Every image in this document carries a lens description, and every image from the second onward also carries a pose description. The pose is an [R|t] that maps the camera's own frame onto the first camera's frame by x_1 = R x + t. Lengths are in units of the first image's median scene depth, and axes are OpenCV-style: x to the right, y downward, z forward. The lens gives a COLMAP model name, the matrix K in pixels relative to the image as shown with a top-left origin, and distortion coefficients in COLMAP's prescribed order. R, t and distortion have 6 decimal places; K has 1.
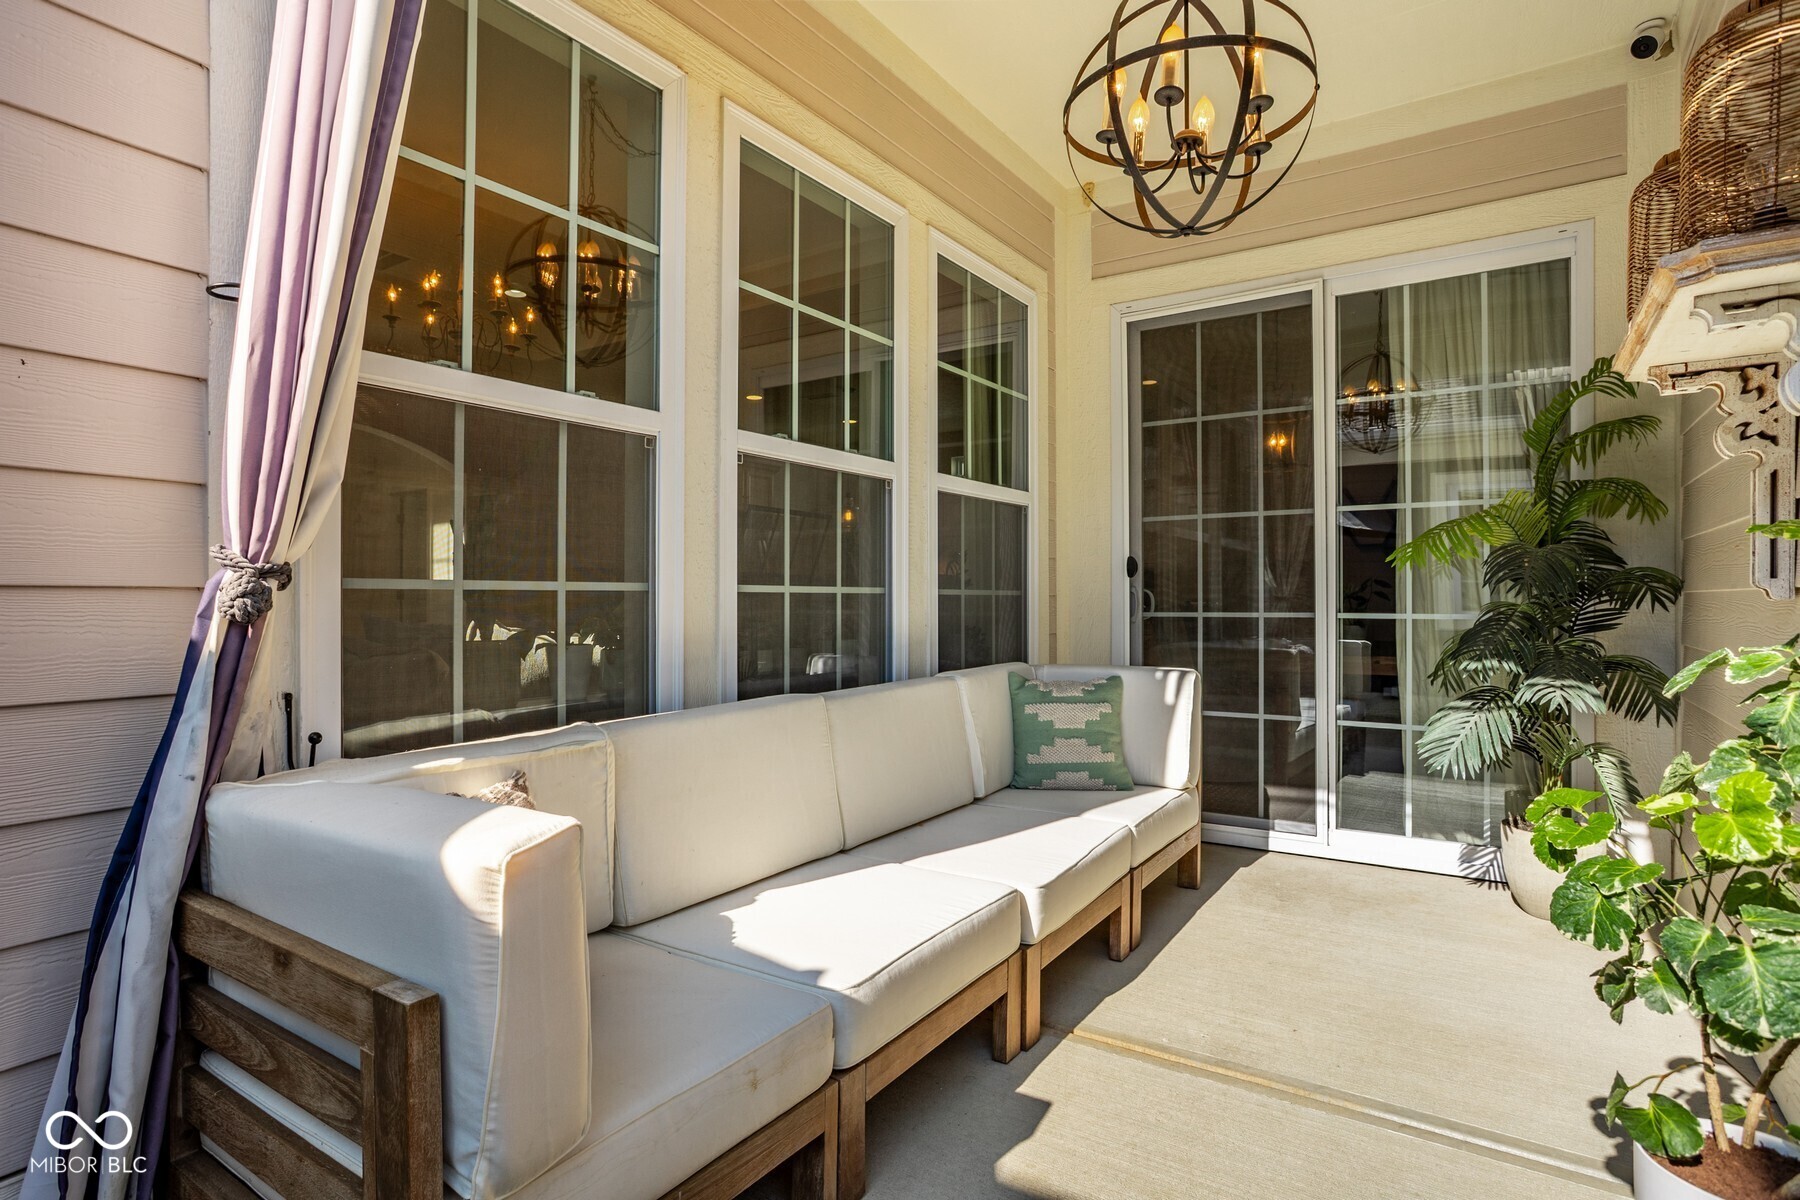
lens RADIAL K [[964.4, 0, 896.9], [0, 964.4, 592.1], [0, 0, 1]] dist [-0.007012, -0.000110]
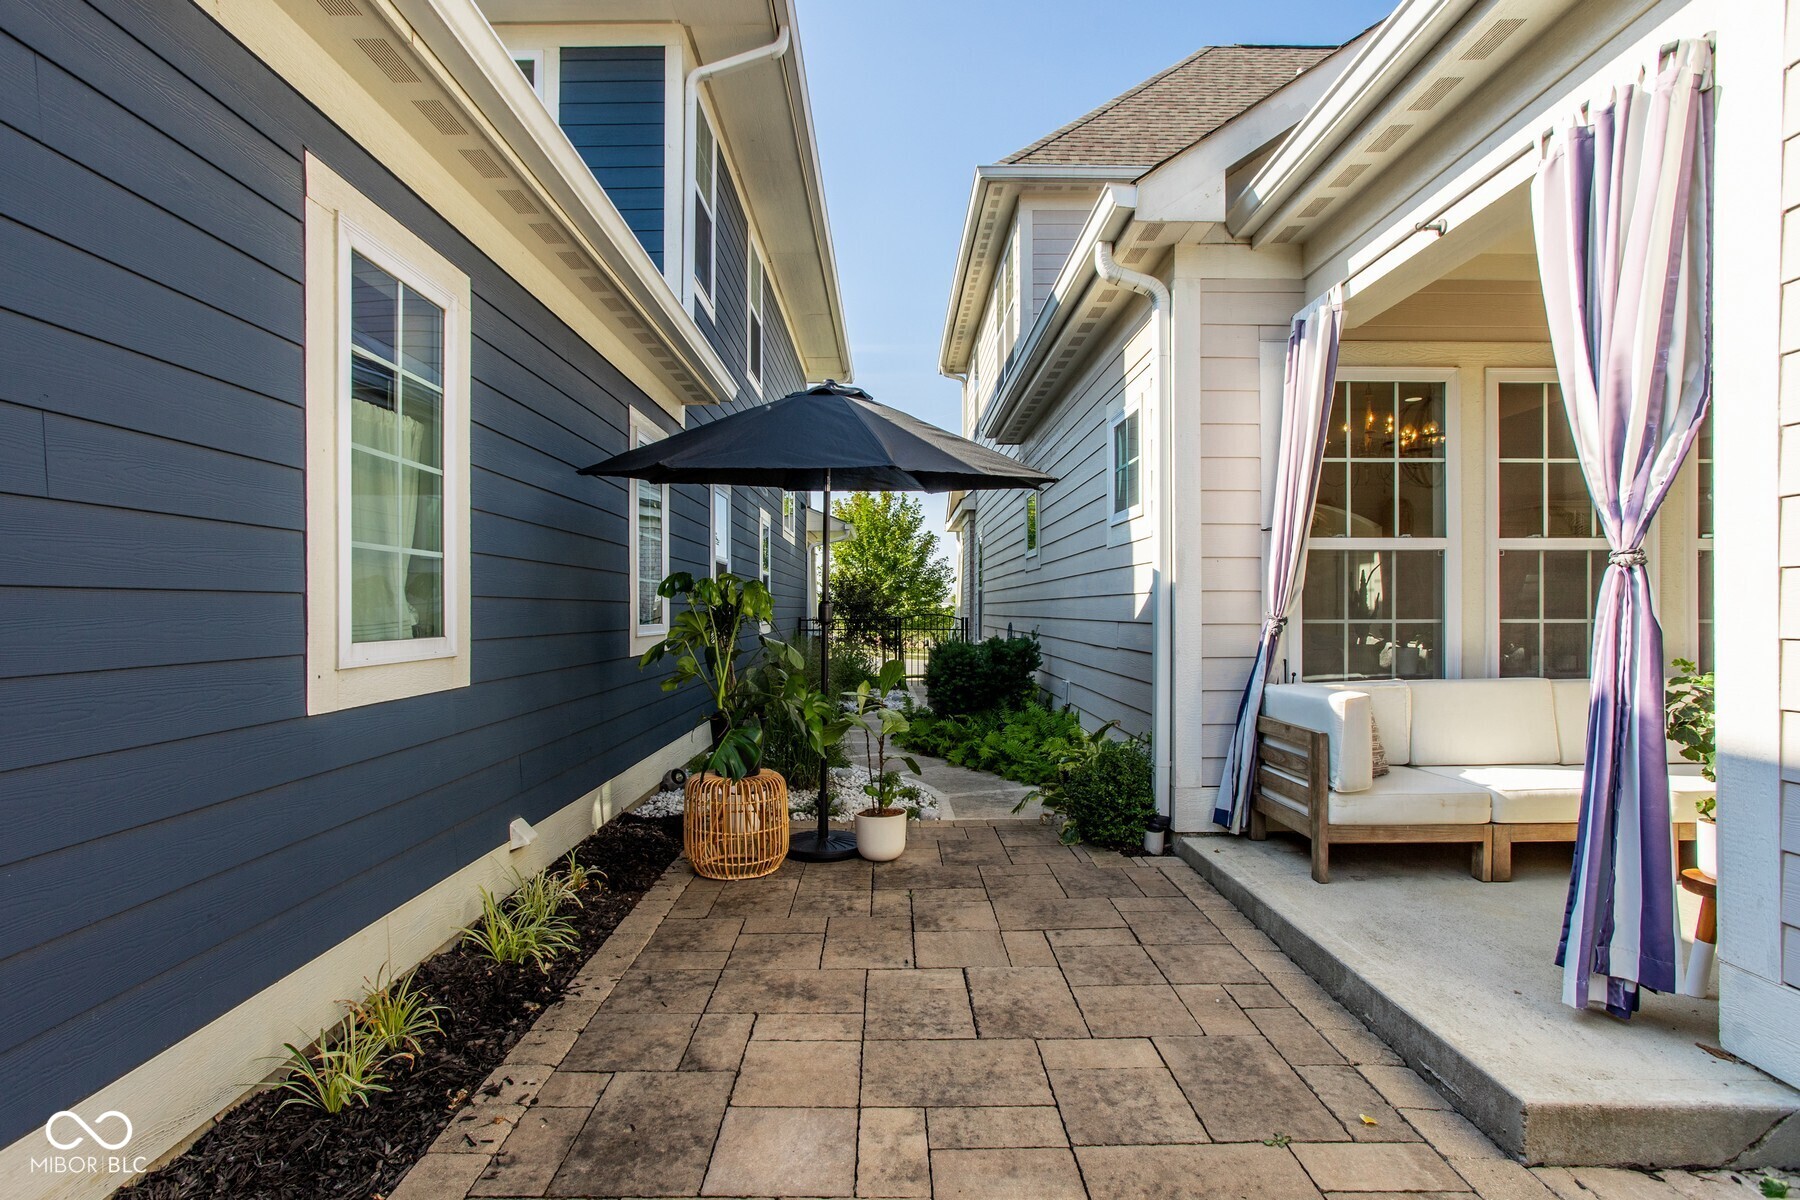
lens RADIAL K [[890.5, 0, 861.8], [0, 890.5, 609.0], [0, 0, 1]] dist [-0.003231, -0.033373]
pose [[0.556207, 0.003473, -0.831036, 0.816094], [0.006372, 0.999944, 0.008443, -0.071298], [0.831019, -0.009991, 0.556154, -1.431729]]
